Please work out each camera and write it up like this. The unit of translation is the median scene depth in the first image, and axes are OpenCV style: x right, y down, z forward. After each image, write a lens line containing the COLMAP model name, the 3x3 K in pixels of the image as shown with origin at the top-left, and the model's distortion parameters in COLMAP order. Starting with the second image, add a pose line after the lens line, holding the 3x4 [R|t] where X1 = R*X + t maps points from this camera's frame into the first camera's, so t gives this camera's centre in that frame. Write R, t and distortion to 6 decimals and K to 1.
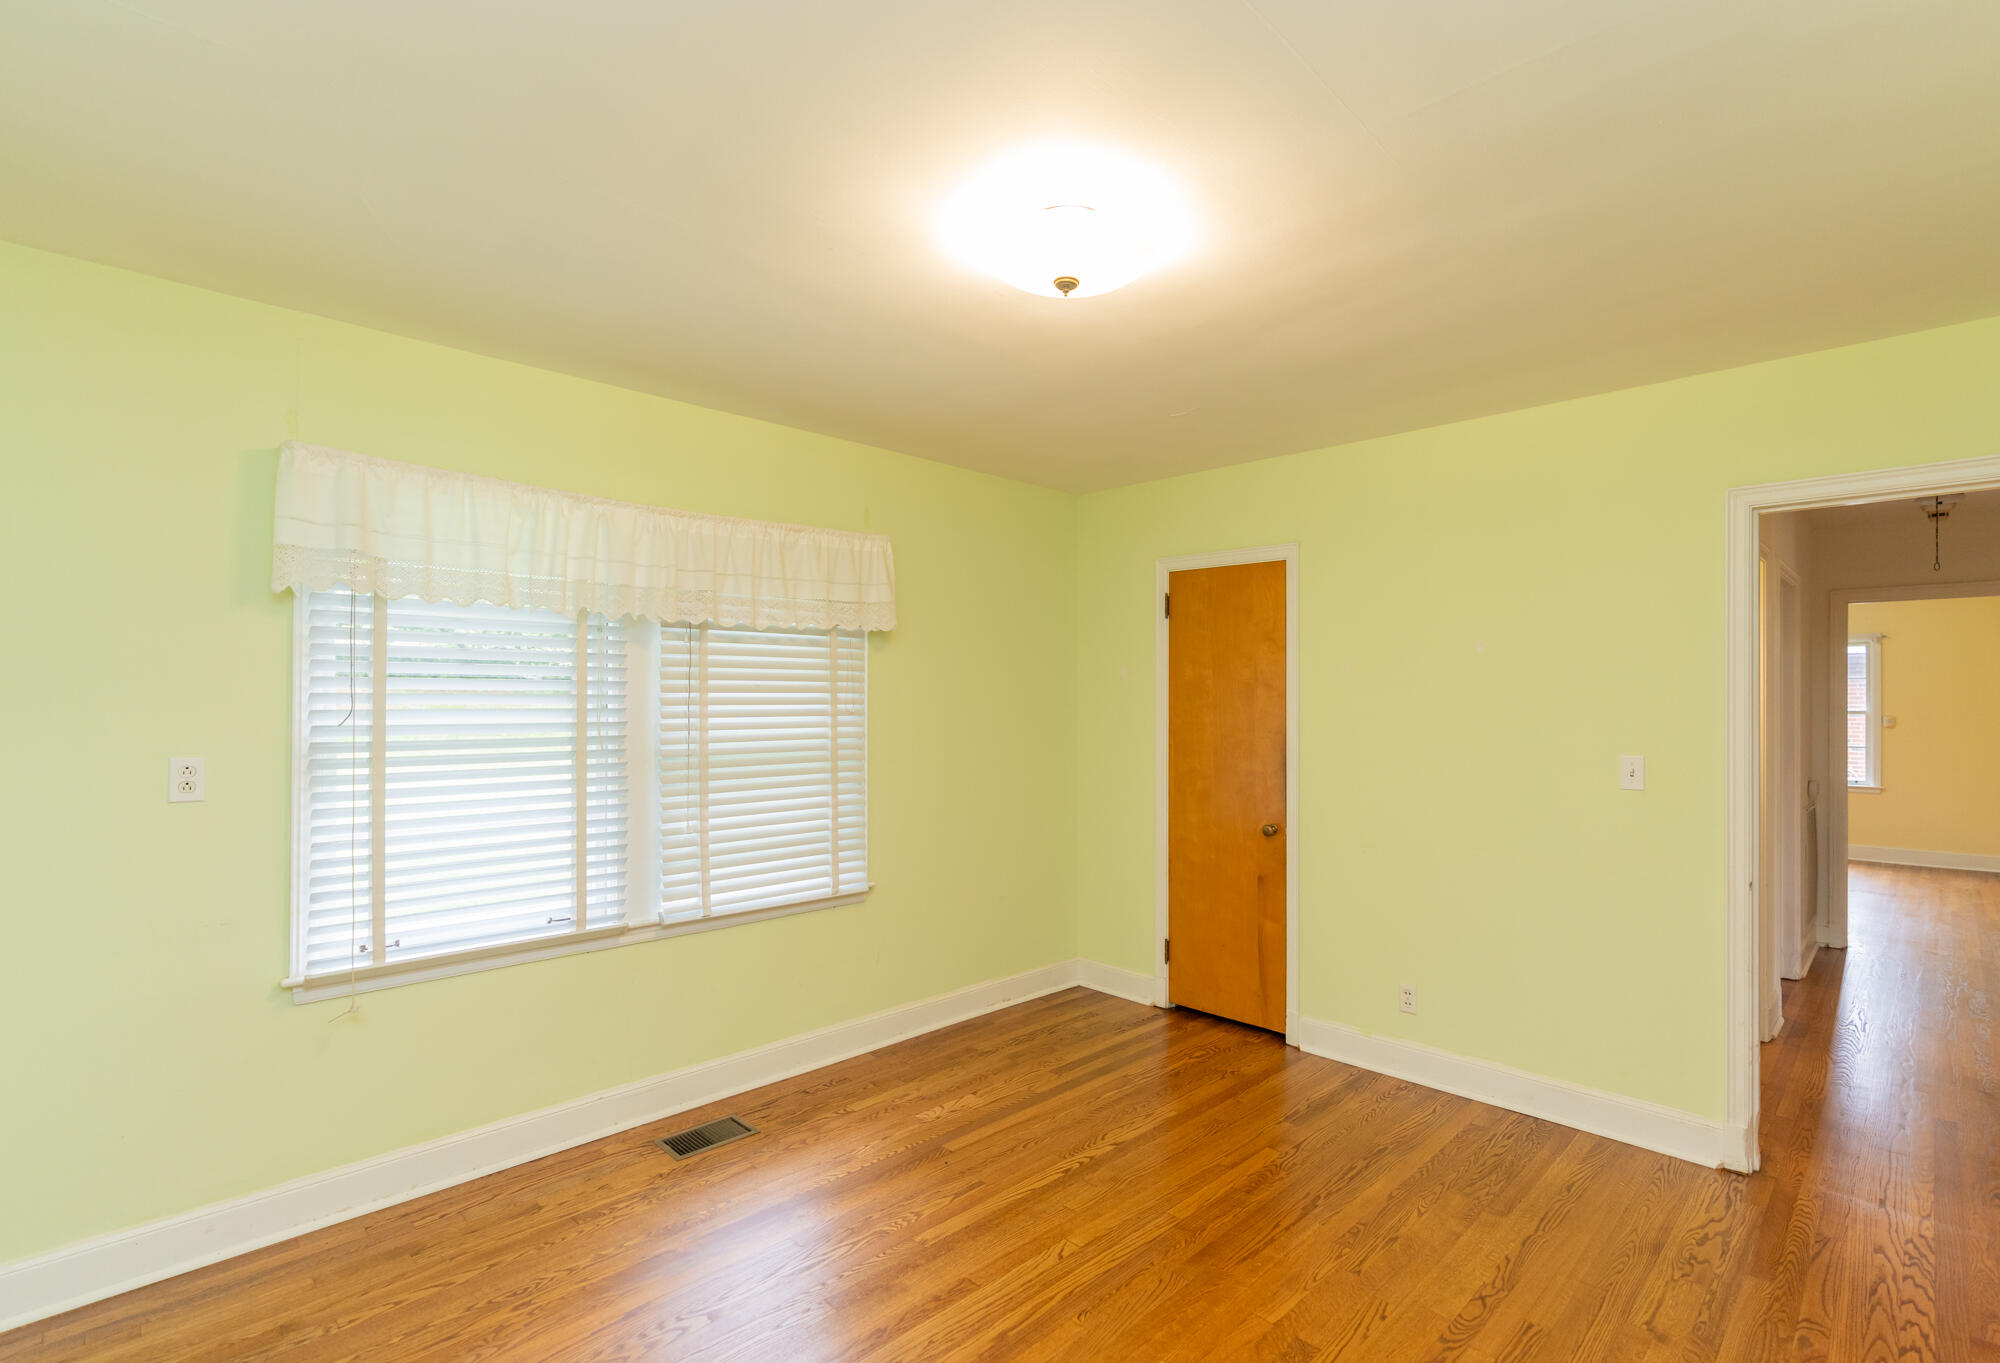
lens RADIAL K [[951.0, 0, 1011.7], [0, 951.0, 700.8], [0, 0, 1]] dist [-0.003173, -0.000391]
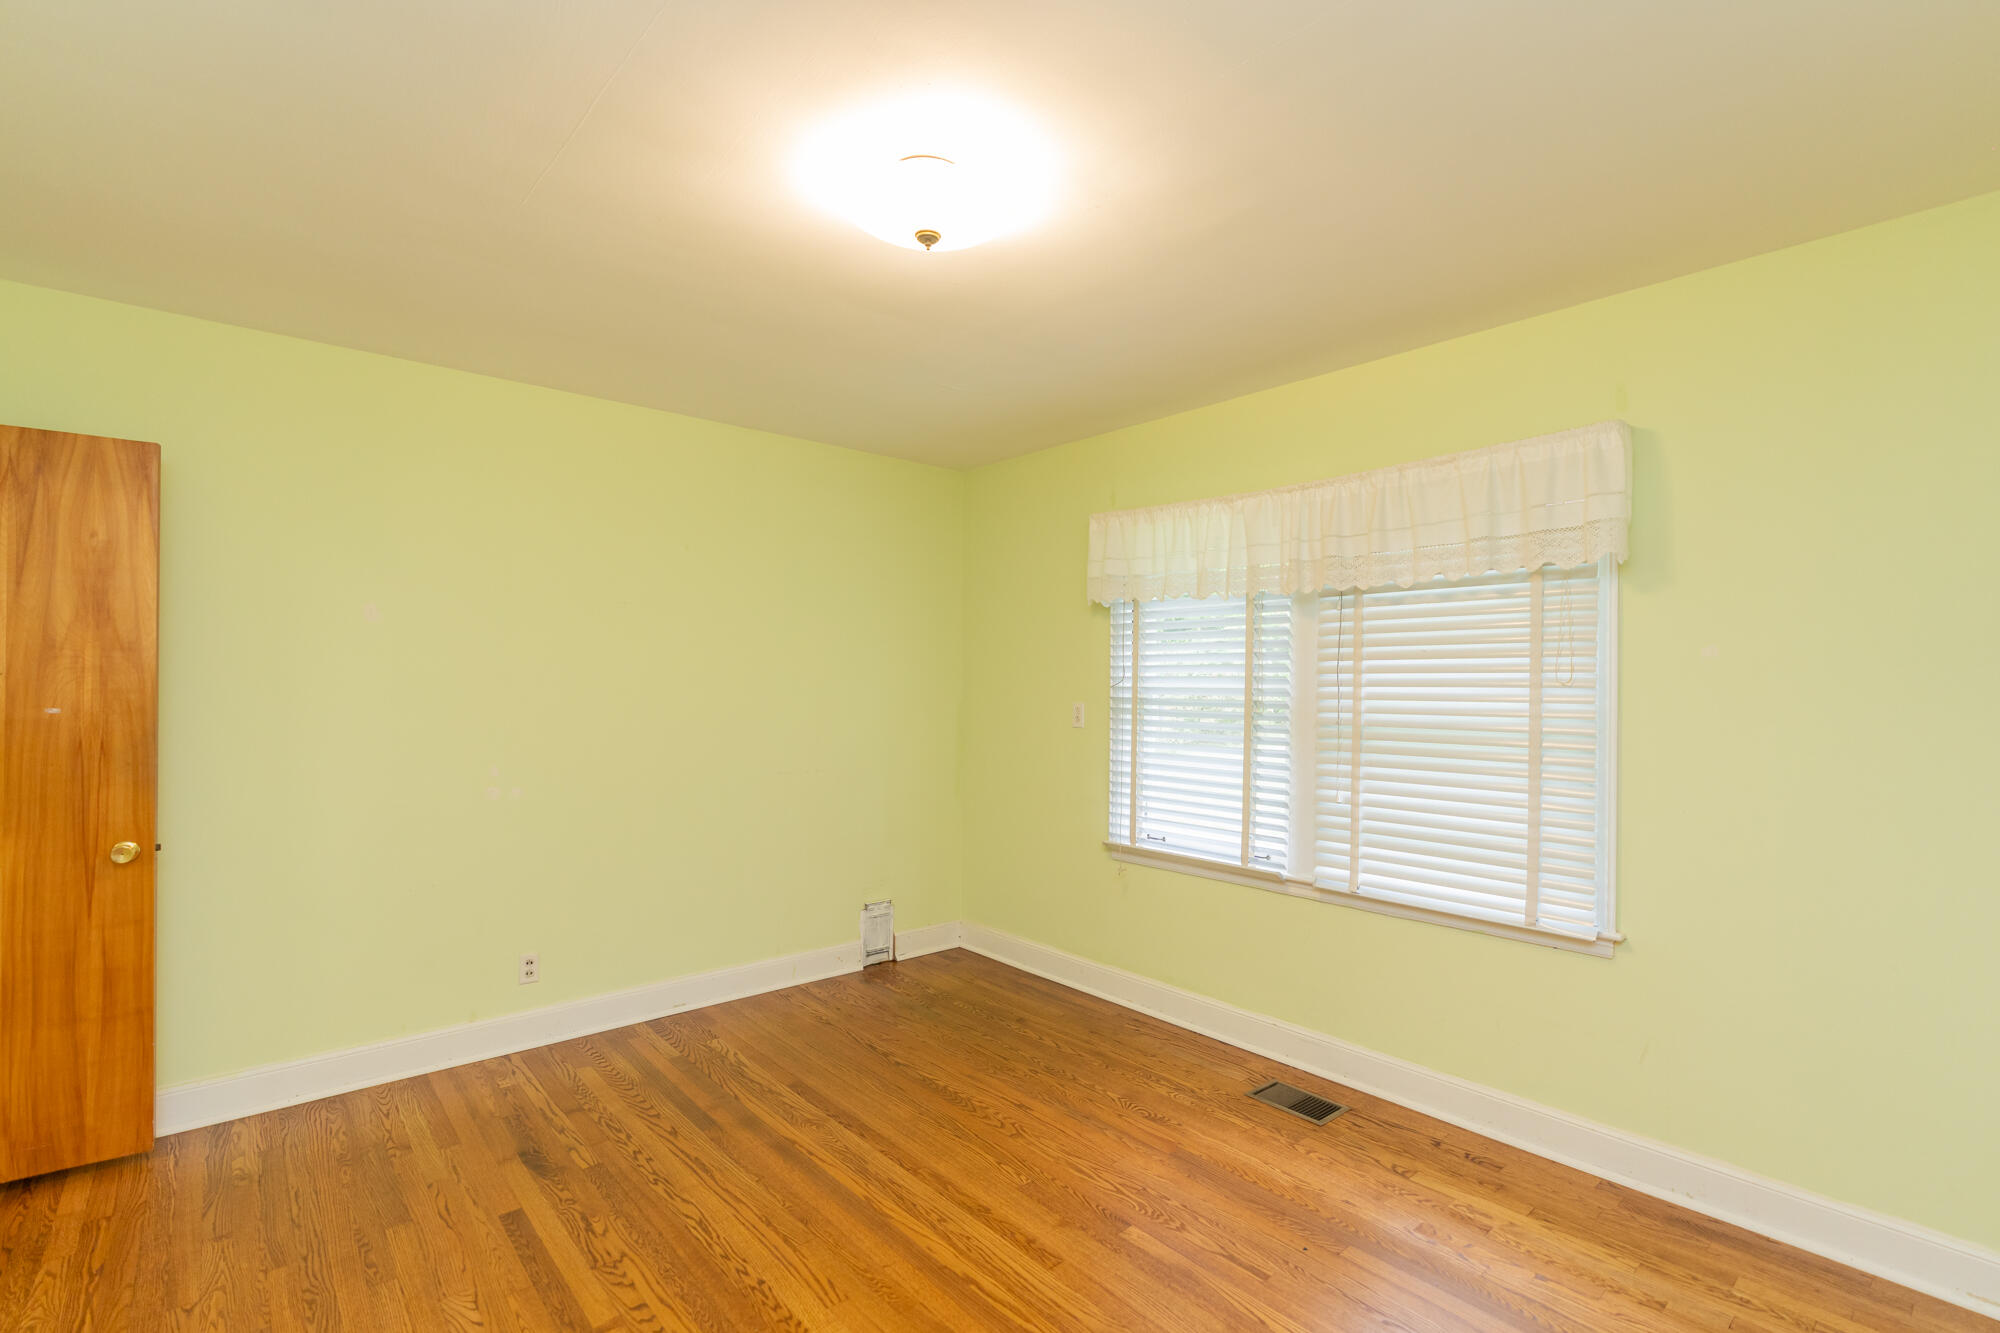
lens RADIAL K [[909.2, 0, 1002.8], [0, 909.2, 681.8], [0, 0, 1]] dist [-0.001803, 0.001042]
pose [[-0.073998, -0.000066, -0.997258, 0.615146], [-0.004649, 0.999989, 0.000279, 0.014267], [0.997248, 0.004657, -0.073998, 0.704446]]
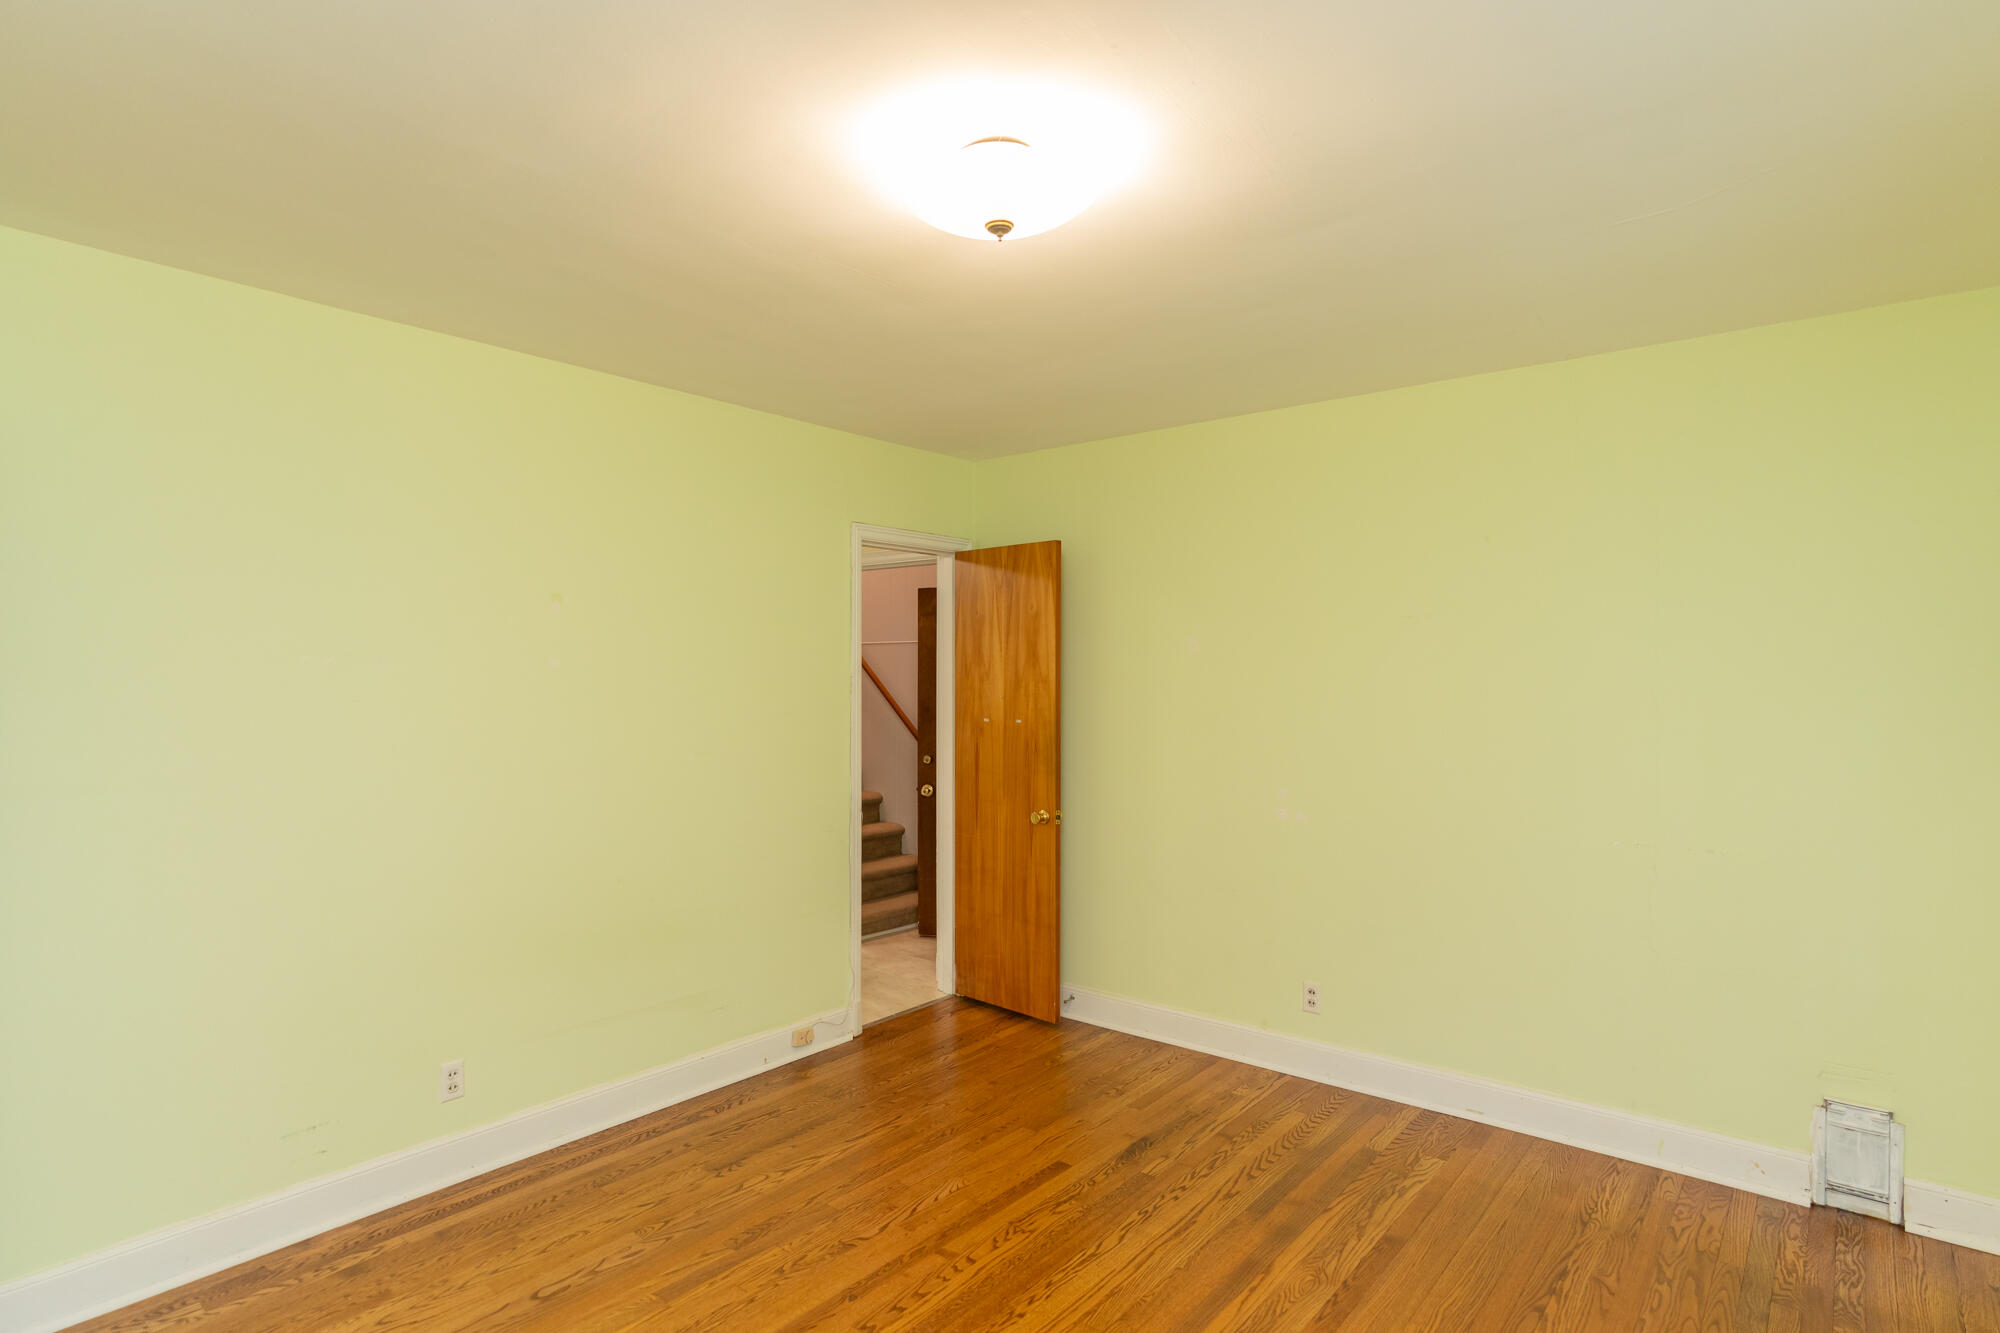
lens RADIAL K [[1031.4, 0, 992.3], [0, 1031.4, 696.0], [0, 0, 1]] dist [0.001306, 0.000234]
pose [[-0.995263, 0.001089, -0.097212, 0.089856], [-0.000584, 0.999852, 0.017182, -0.014355], [0.097216, 0.017157, -0.995115, 1.201293]]
